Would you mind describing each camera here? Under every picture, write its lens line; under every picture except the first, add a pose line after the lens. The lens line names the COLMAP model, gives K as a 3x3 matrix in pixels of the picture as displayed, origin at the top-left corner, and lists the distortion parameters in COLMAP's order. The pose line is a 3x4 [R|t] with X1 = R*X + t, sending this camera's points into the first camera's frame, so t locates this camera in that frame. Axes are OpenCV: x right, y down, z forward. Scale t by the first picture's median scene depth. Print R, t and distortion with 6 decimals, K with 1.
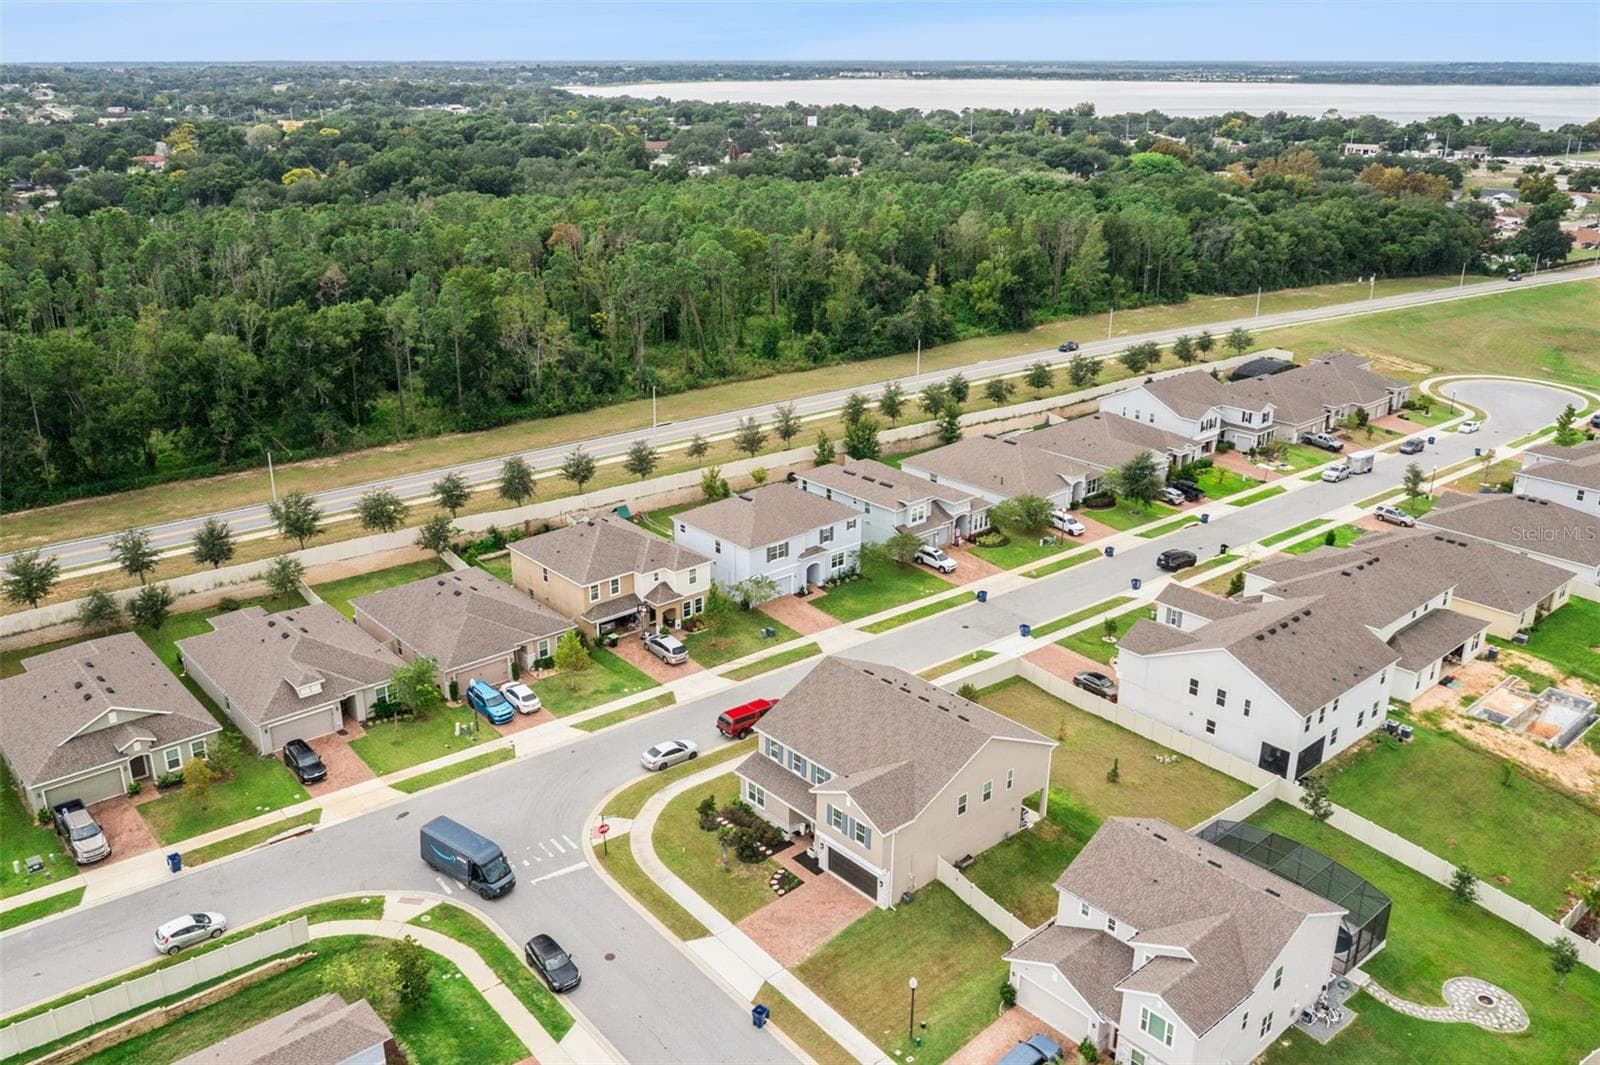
lens RADIAL K [[1309.0, 0, 792.8], [0, 1309.0, 504.1], [0, 0, 1]] dist [-0.012621, -0.006407]
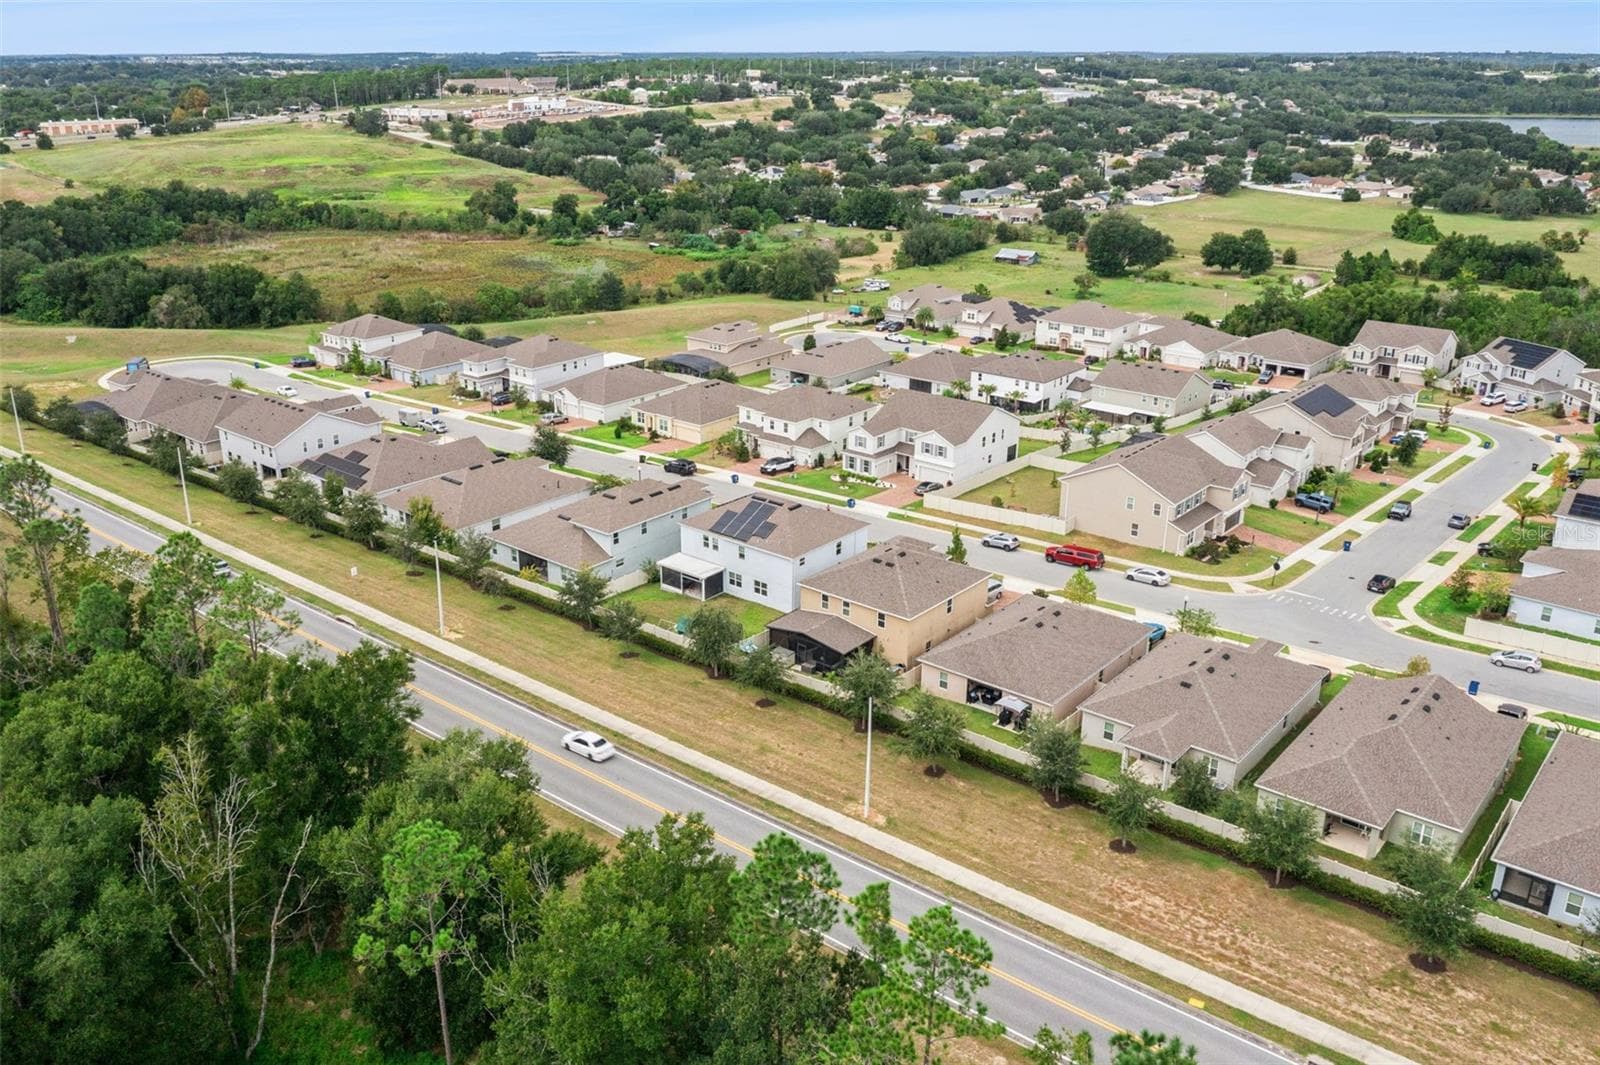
lens RADIAL K [[1309.0, 0, 792.8], [0, 1309.0, 504.1], [0, 0, 1]] dist [-0.012621, -0.006407]
pose [[-0.162710, -0.324527, 0.931777, -0.957223], [0.317108, 0.877060, 0.360844, -0.364600], [-0.934328, 0.354187, -0.039796, 1.020250]]
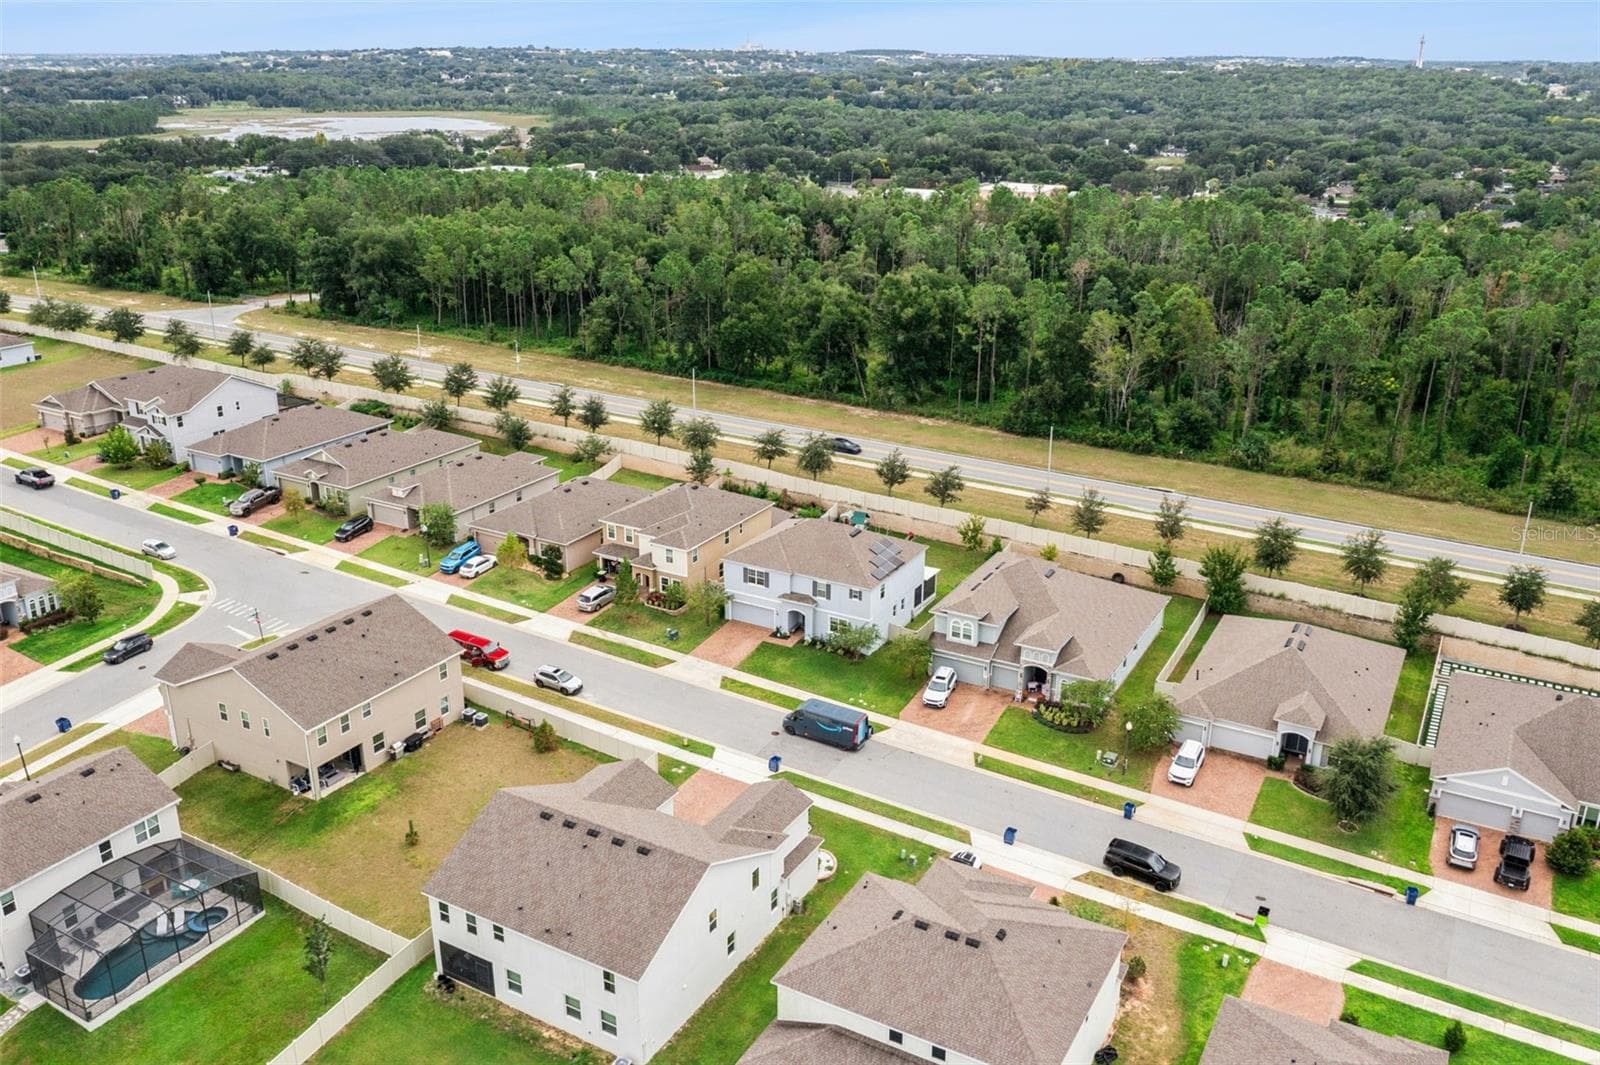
lens RADIAL K [[1309.0, 0, 792.8], [0, 1309.0, 504.1], [0, 0, 1]] dist [-0.012621, -0.006407]
pose [[0.328355, 0.308385, -0.892794, 0.791469], [-0.310870, 0.927826, 0.206153, -0.207007], [0.891932, 0.209852, 0.400524, 0.601891]]
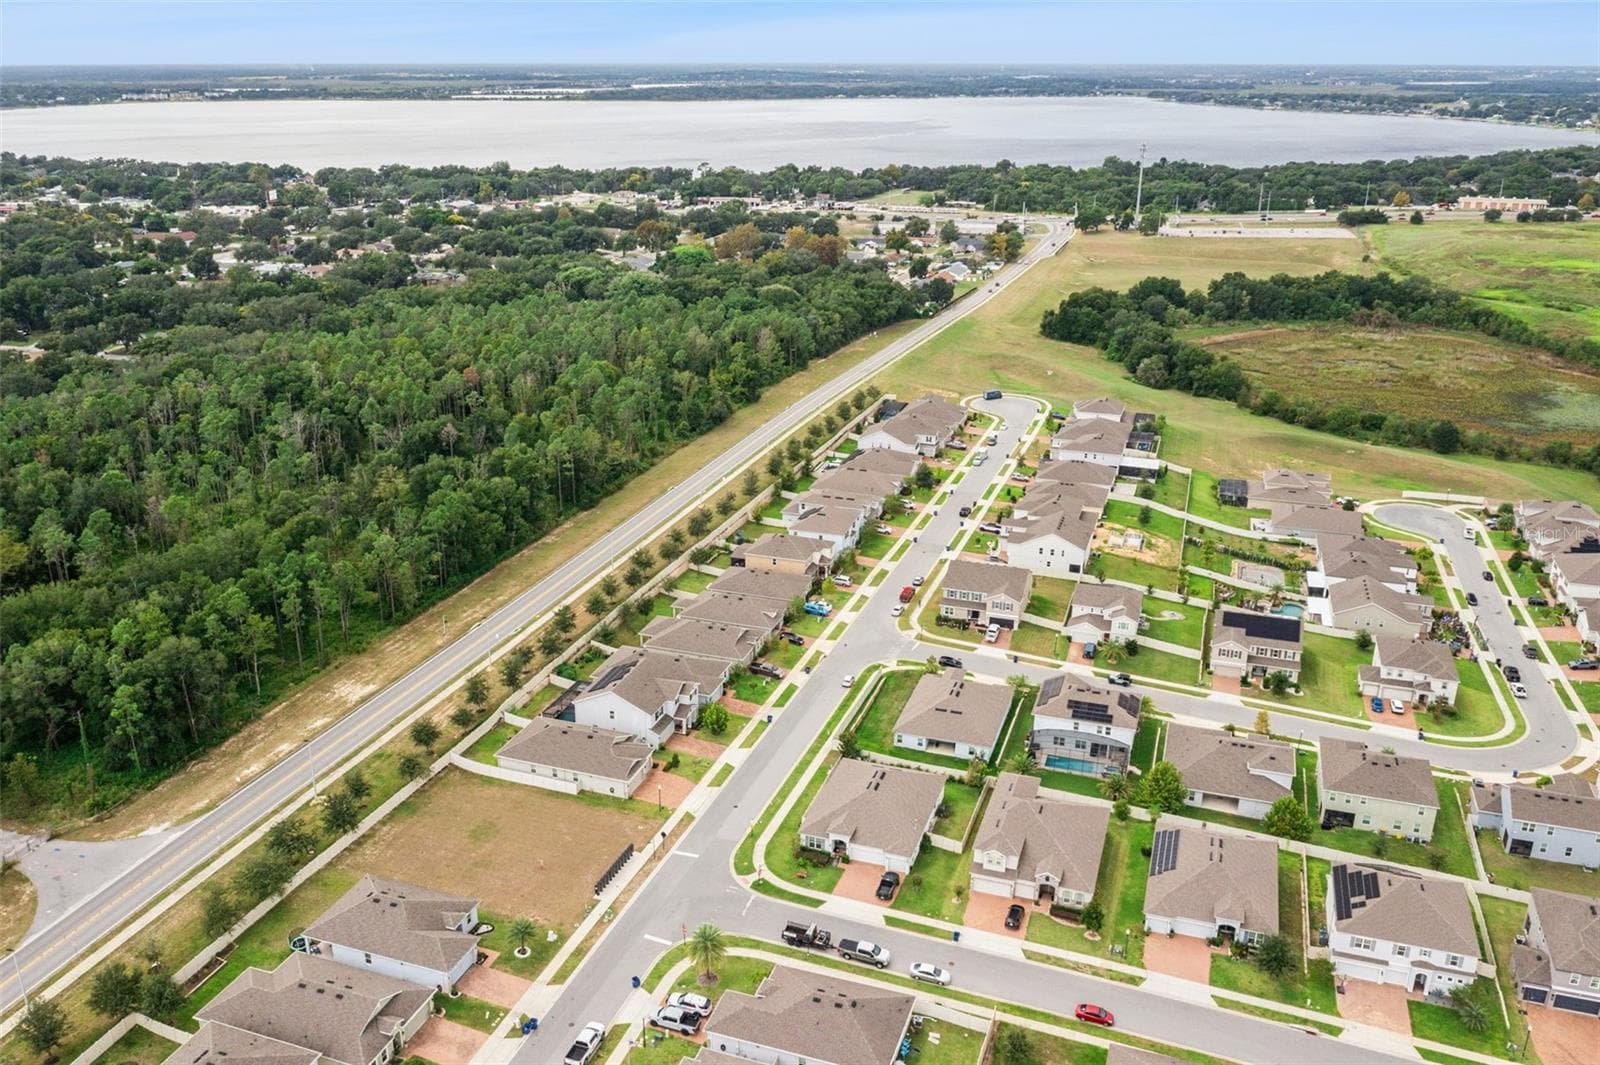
lens RADIAL K [[1309.0, 0, 792.8], [0, 1309.0, 504.1], [0, 0, 1]] dist [-0.012621, -0.006407]
pose [[0.864621, -0.161352, 0.475811, -1.099501], [0.160826, 0.986083, 0.042146, -0.119948], [-0.475989, 0.040082, 0.878537, -0.892454]]
